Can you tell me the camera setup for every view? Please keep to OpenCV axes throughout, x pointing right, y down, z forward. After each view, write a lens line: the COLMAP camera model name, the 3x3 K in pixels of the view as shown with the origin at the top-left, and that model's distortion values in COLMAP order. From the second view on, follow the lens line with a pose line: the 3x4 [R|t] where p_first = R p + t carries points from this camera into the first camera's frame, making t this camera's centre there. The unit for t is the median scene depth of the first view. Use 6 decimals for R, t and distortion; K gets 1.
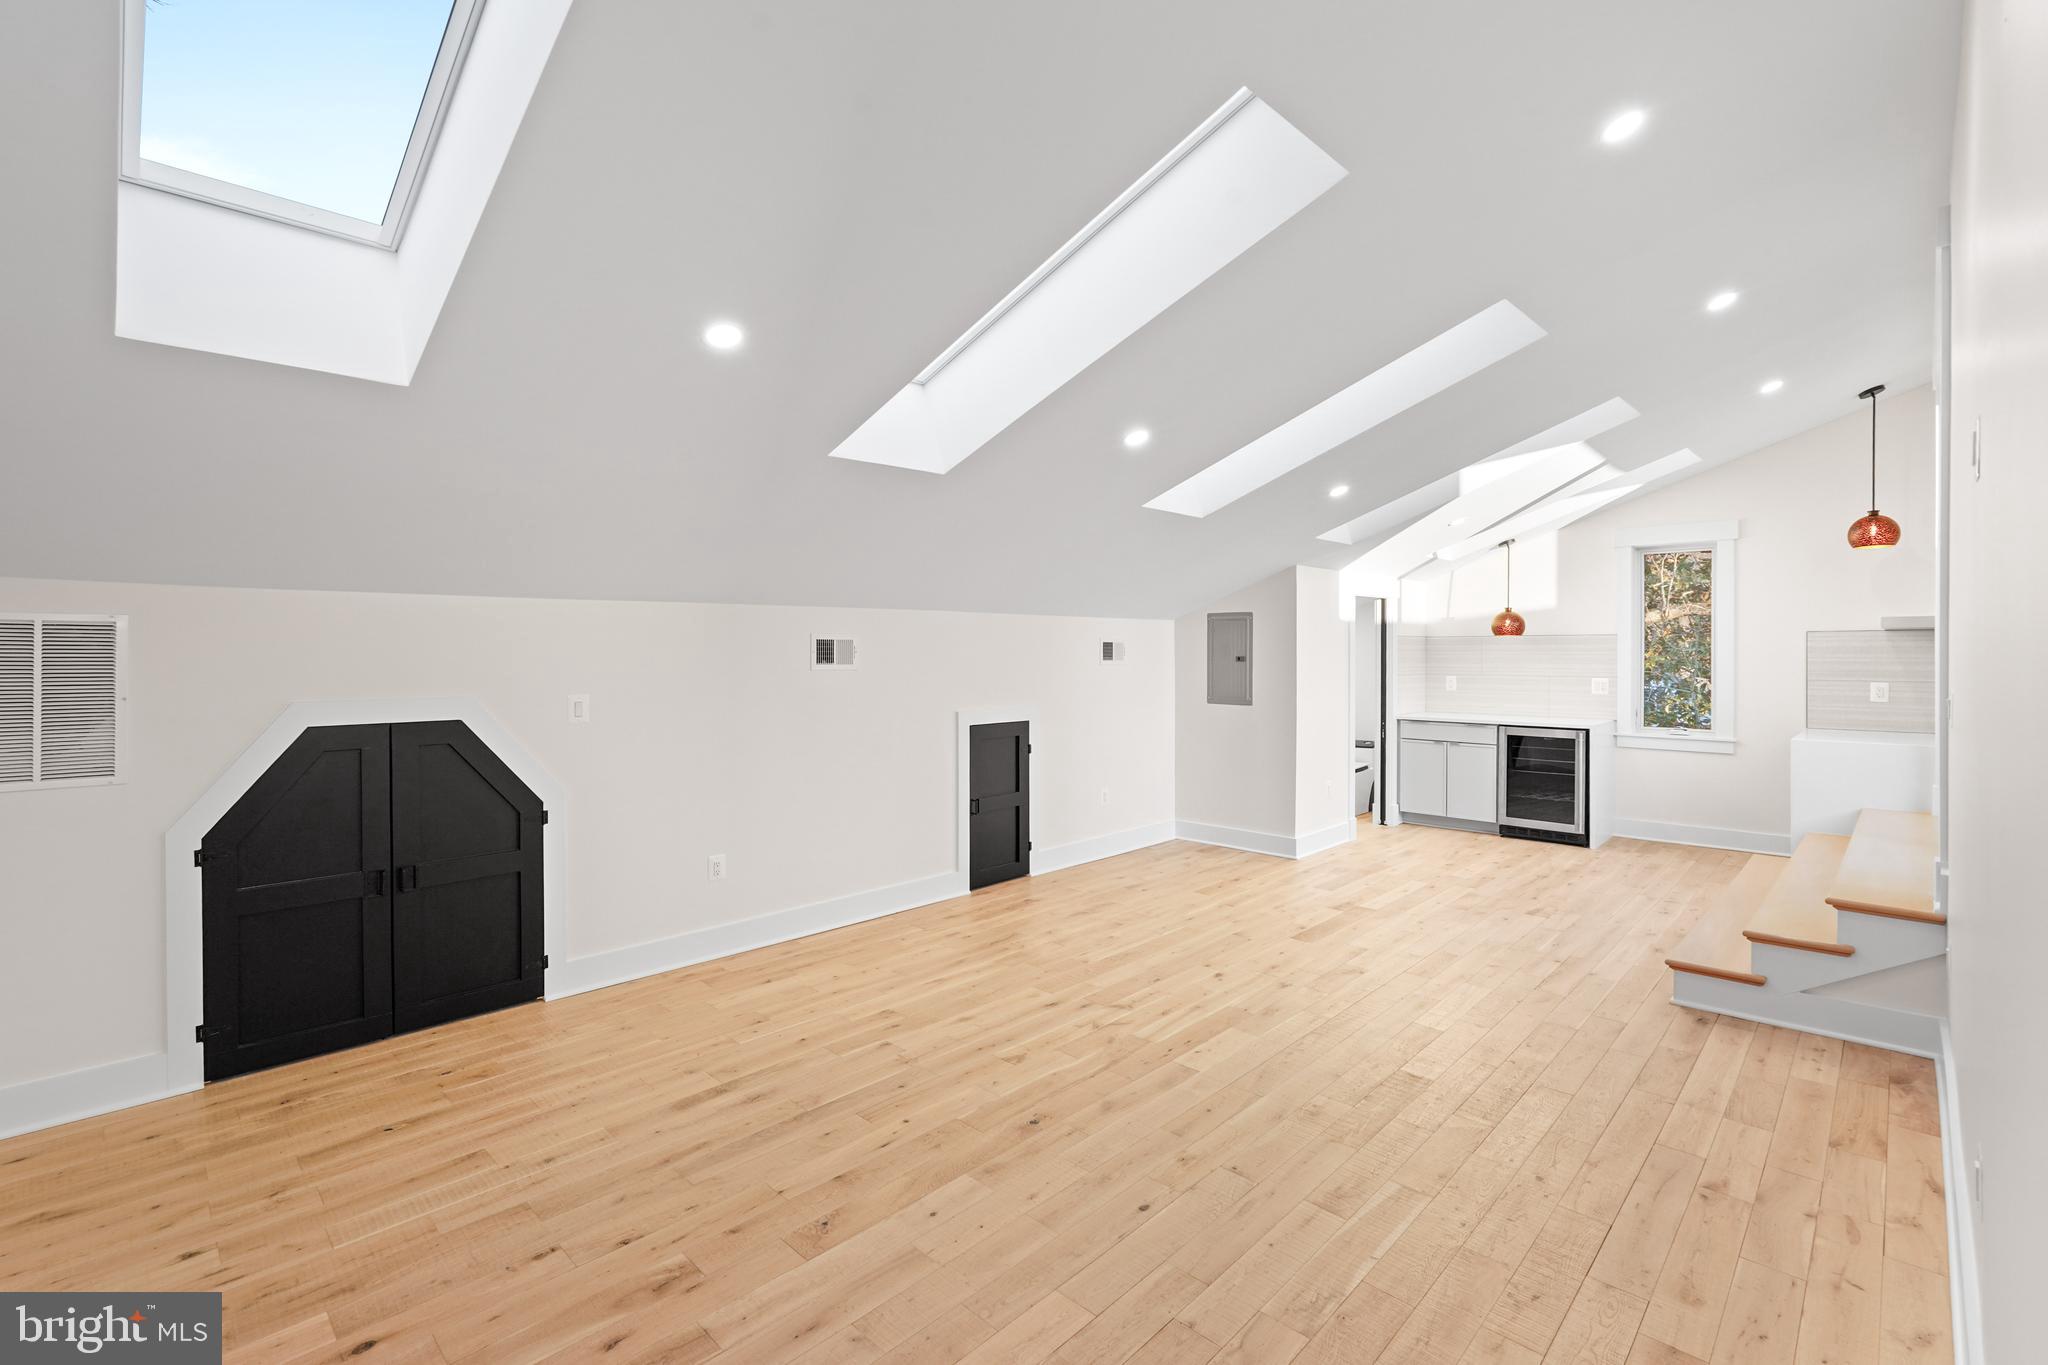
lens RADIAL K [[913.3, 0, 1020.2], [0, 913.3, 663.7], [0, 0, 1]] dist [-0.010625, 0.001800]
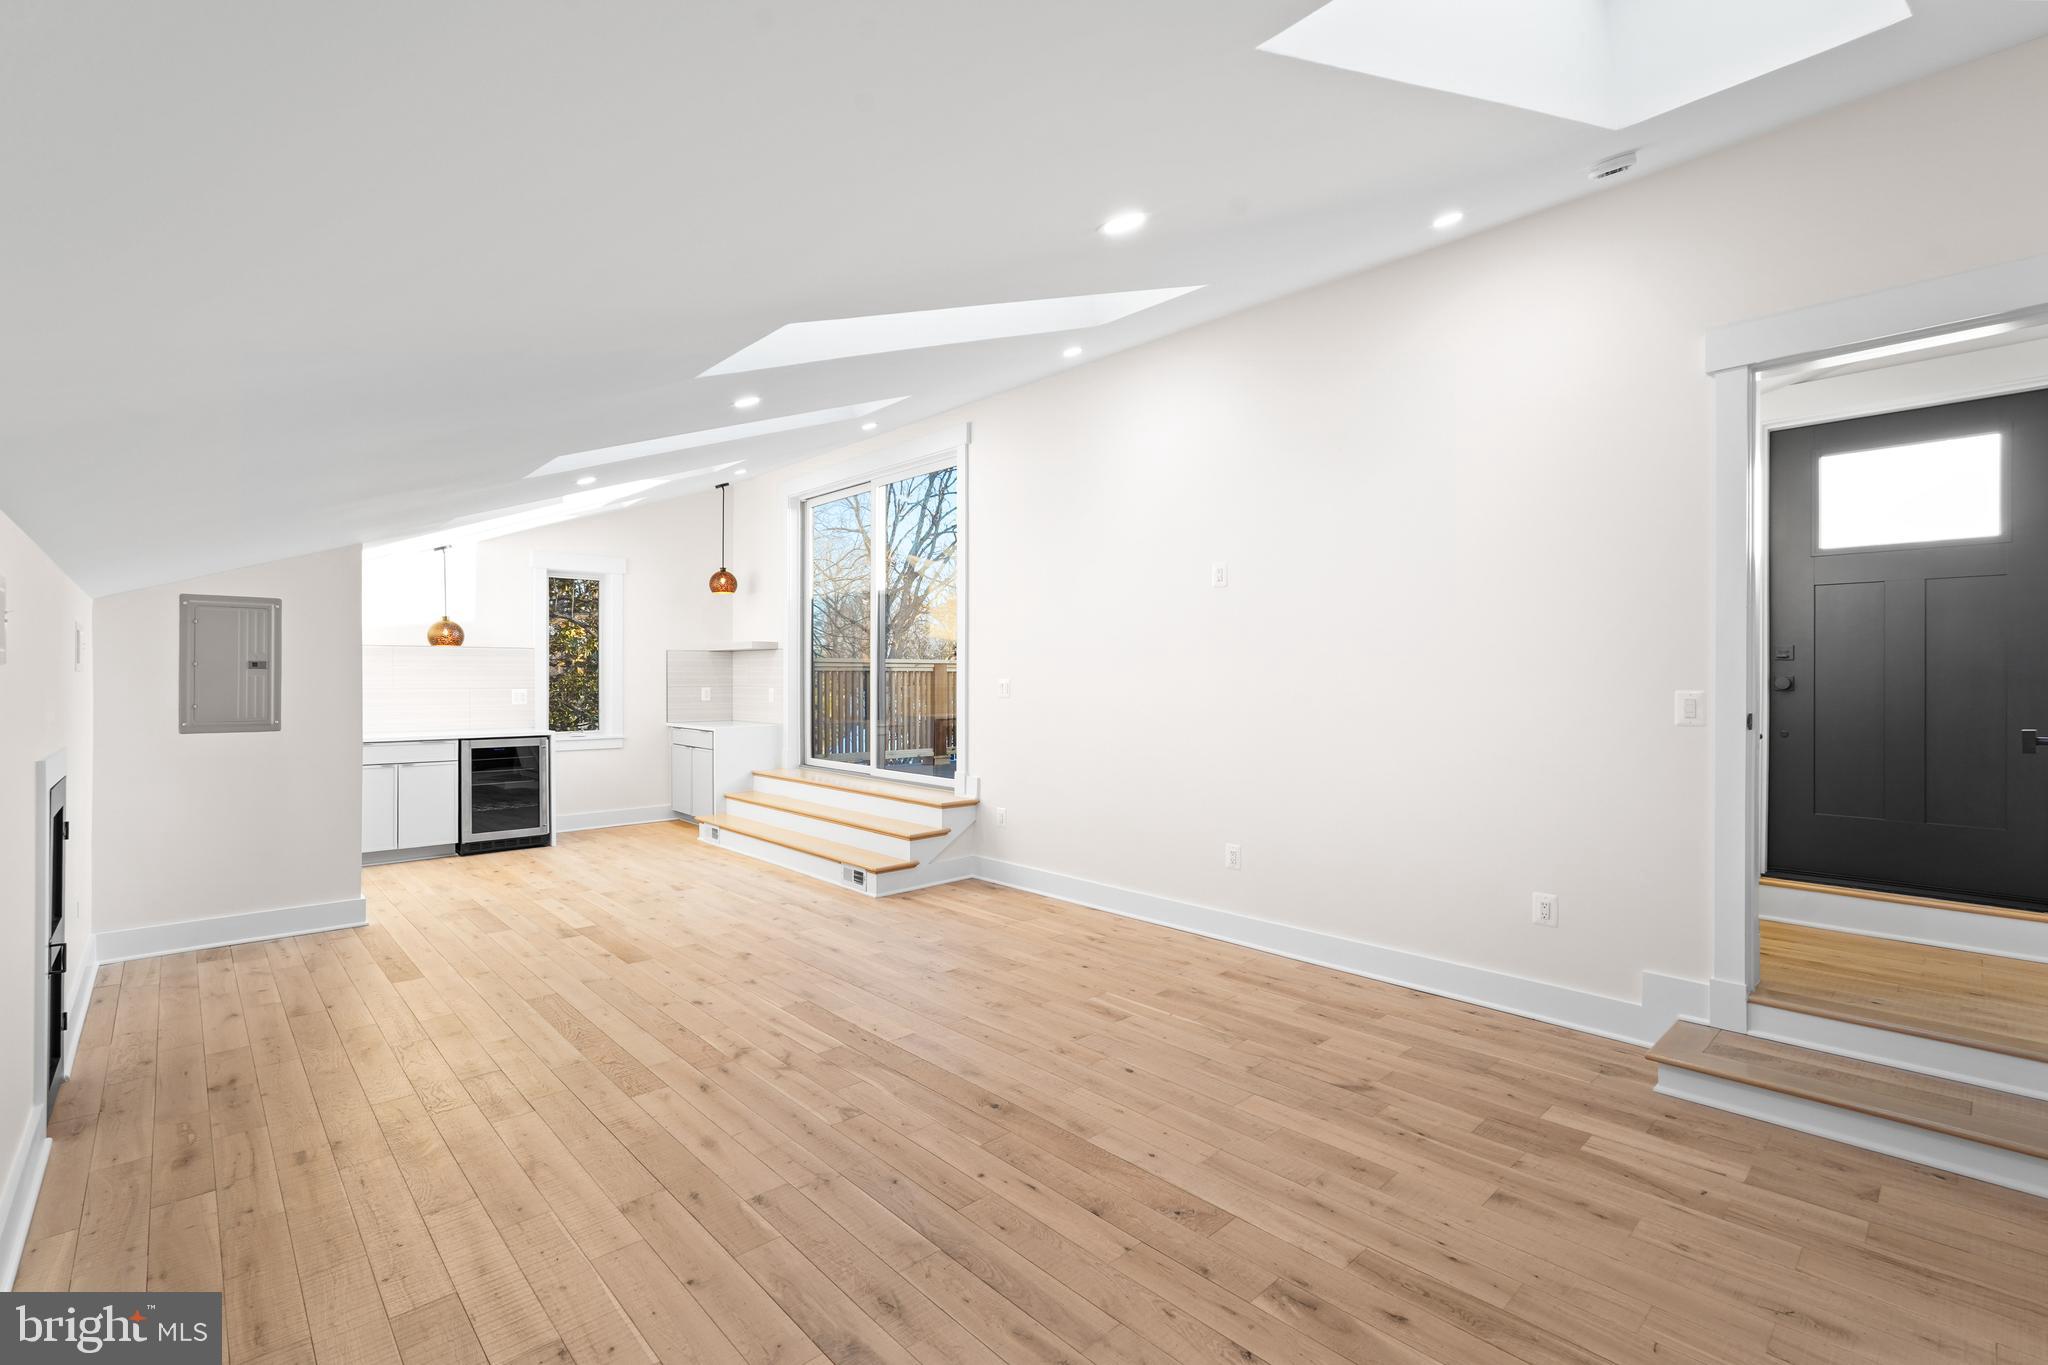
lens RADIAL K [[913.3, 0, 1018.4], [0, 913.3, 680.3], [0, 0, 1]] dist [-0.010625, 0.001800]
pose [[0.049812, -0.000827, 0.998758, -0.695728], [0.013535, 0.999908, 0.000153, 0.023701], [-0.998667, 0.013510, 0.049819, 0.646555]]
